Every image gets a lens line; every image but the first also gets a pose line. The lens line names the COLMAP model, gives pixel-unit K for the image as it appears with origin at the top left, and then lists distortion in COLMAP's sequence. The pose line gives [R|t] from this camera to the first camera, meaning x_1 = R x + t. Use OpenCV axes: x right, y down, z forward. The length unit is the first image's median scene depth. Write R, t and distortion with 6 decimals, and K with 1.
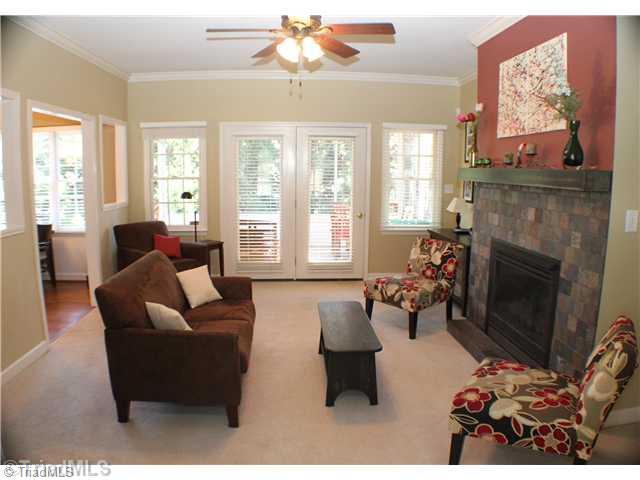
lens RADIAL K [[453.5, 0, 320.0], [0, 453.5, 240.0], [0, 0, 1]] dist [-0.143005, 0.002309]
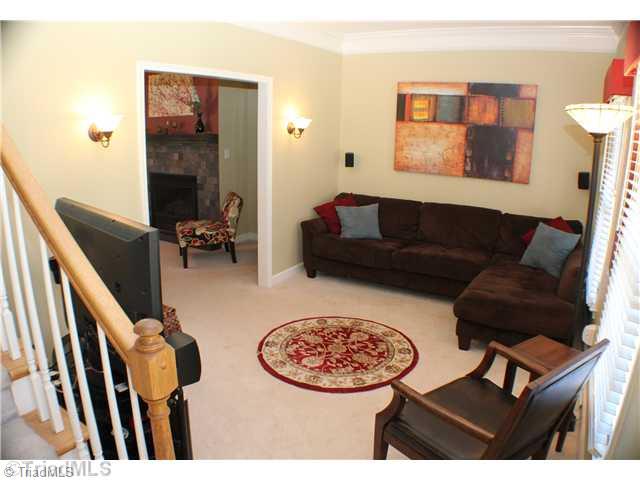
lens RADIAL K [[453.5, 0, 320.0], [0, 453.5, 240.0], [0, 0, 1]] dist [-0.143005, 0.002309]
pose [[0.565822, -0.189859, 0.802371, -1.067872], [0.114002, 0.981796, 0.151922, 0.104536], [-0.816608, 0.005511, 0.577166, -0.894058]]
